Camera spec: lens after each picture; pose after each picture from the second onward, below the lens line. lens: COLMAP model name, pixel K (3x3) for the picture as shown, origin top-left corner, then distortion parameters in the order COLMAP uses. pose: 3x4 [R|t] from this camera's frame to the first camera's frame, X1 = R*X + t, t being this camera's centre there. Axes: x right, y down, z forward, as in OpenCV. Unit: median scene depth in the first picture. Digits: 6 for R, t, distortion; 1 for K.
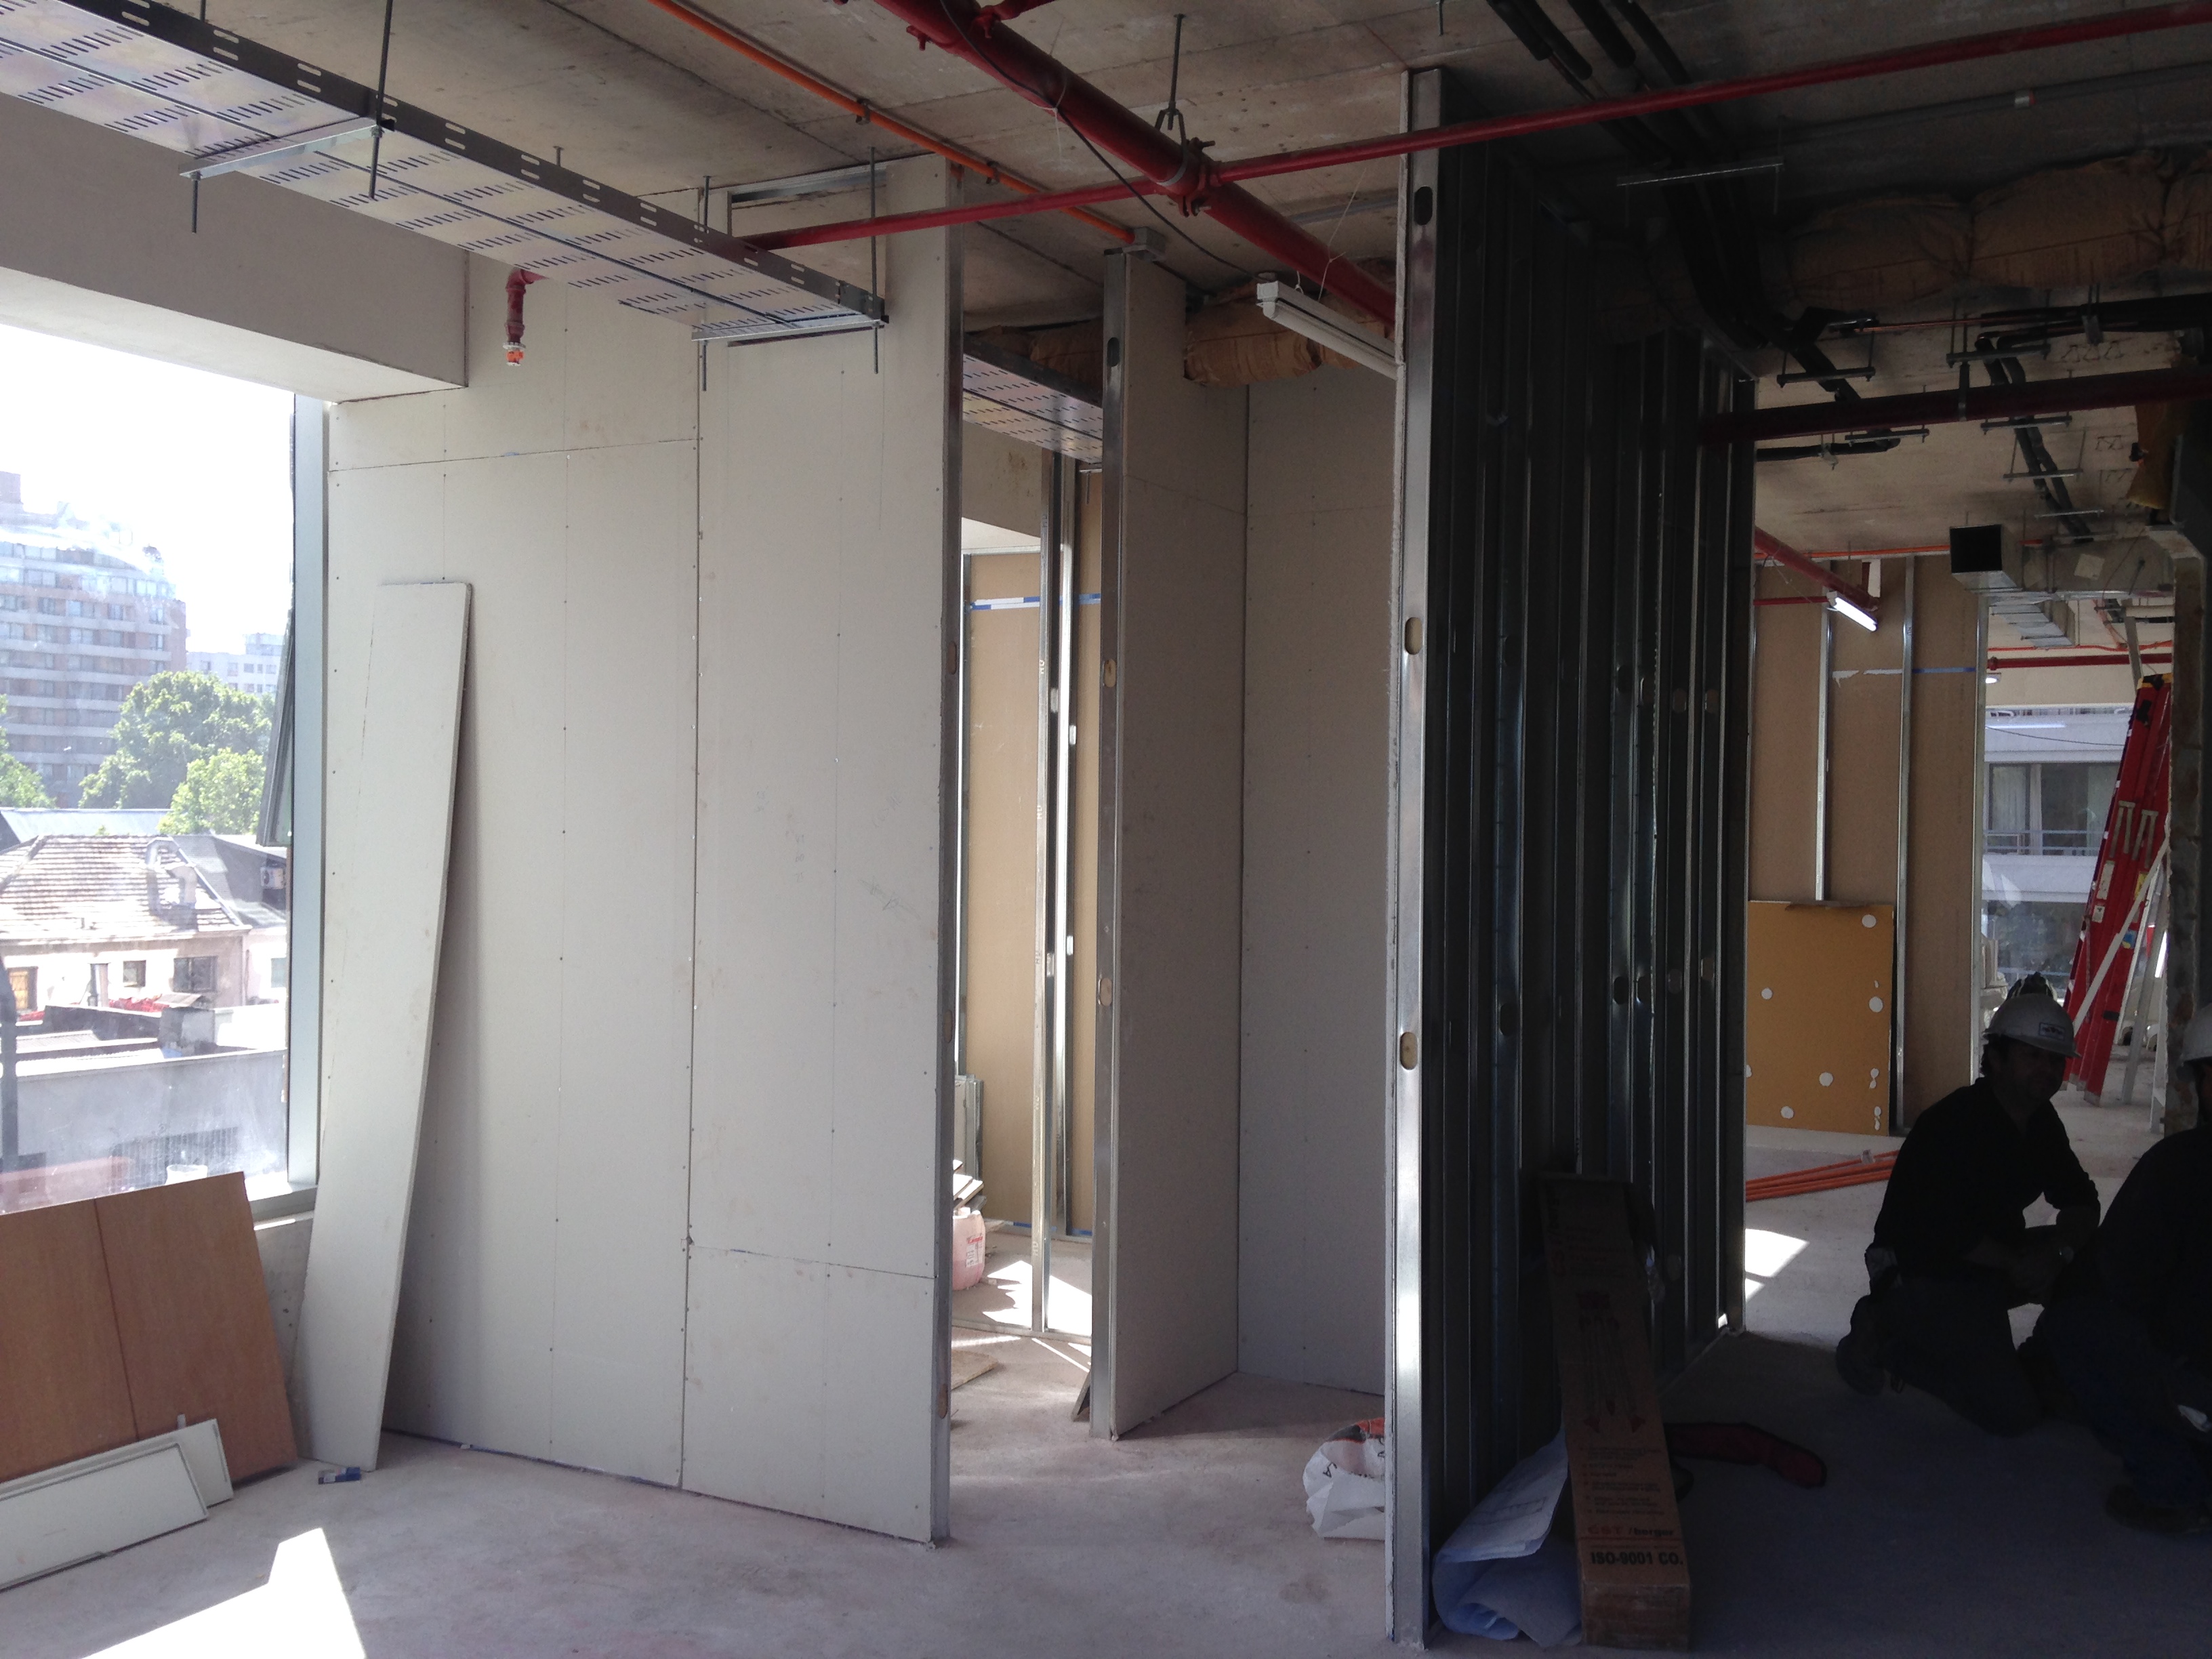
lens RADIAL K [[2030.2, 0, 1110.7], [0, 2030.2, 829.0], [0, 0, 1]] dist [0.122157, 0.000000]
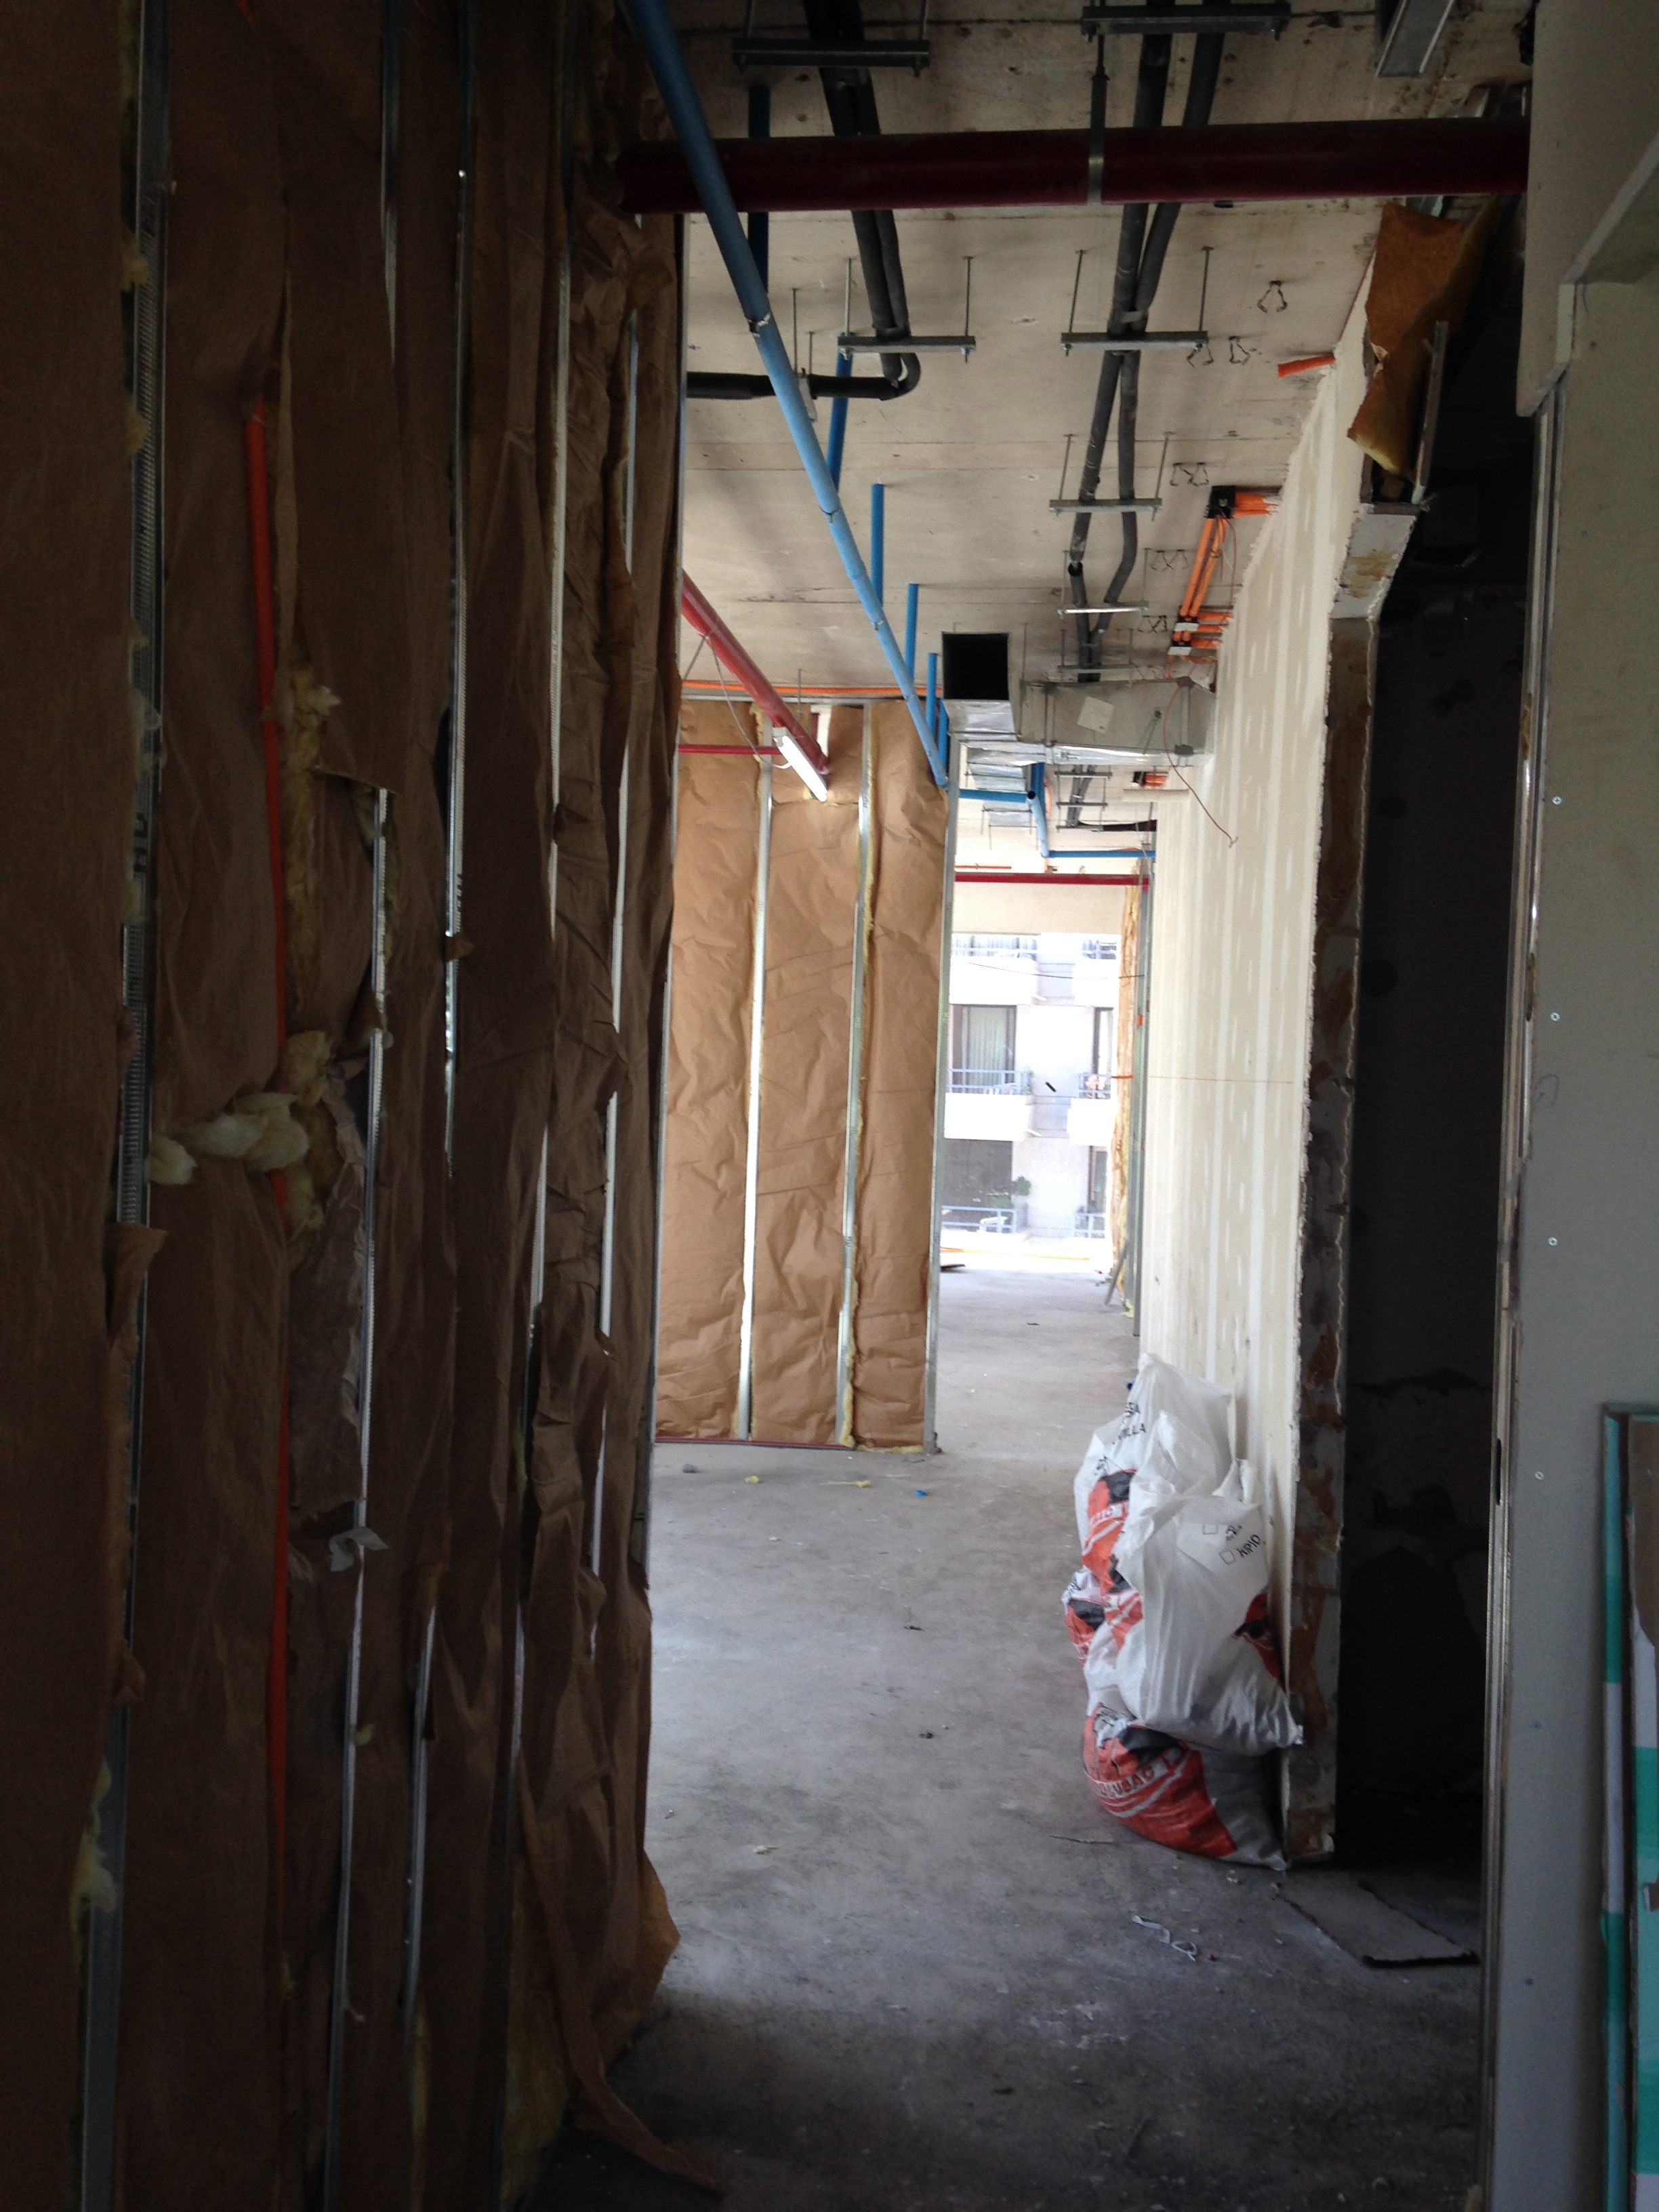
lens RADIAL K [[2030.2, 0, 832.2], [0, 2030.2, 1104.2], [0, 0, 1]] dist [0.122157, 0.000000]
pose [[0.927988, 0.008532, 0.372512, 0.125685], [-0.017078, 0.999661, 0.019646, 0.001470], [-0.372218, -0.024593, 0.927820, 0.405897]]
